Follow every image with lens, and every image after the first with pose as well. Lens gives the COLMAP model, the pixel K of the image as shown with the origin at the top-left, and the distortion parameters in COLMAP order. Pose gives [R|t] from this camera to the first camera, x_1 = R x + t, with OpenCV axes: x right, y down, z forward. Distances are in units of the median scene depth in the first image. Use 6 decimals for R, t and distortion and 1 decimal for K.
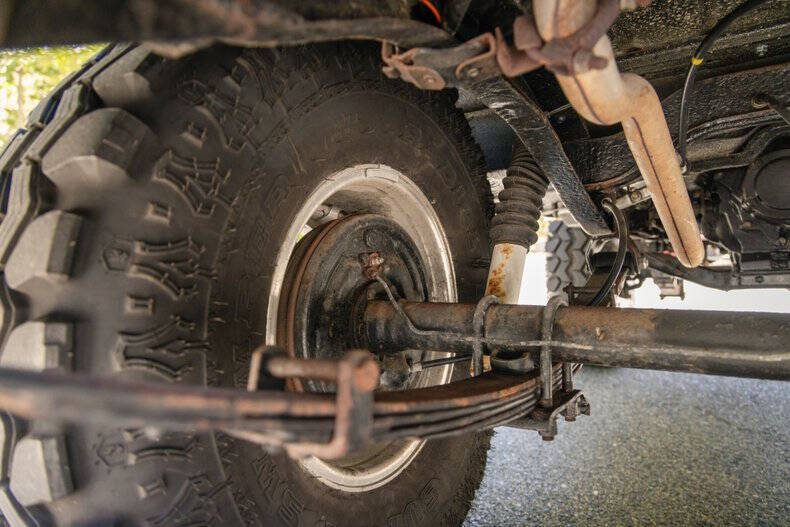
lens RADIAL K [[519.0, 0, 395.0], [0, 519.0, 263.5], [0, 0, 1]] dist [-0.004654, -0.000617]
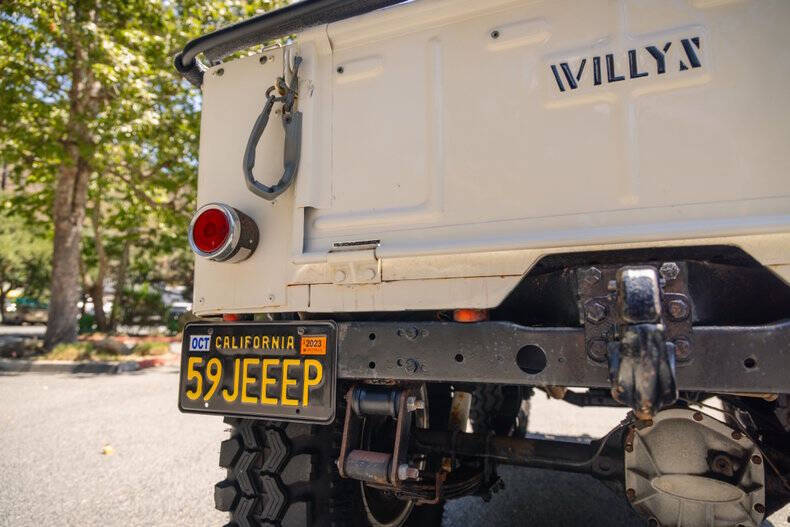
lens RADIAL K [[519.0, 0, 395.0], [0, 519.0, 263.5], [0, 0, 1]] dist [-0.004654, -0.000617]
pose [[0.983797, 0.060989, 0.168591, -0.451414], [-0.038331, 0.990168, -0.134526, -0.299414], [-0.175138, 0.125884, 0.976463, -1.037650]]
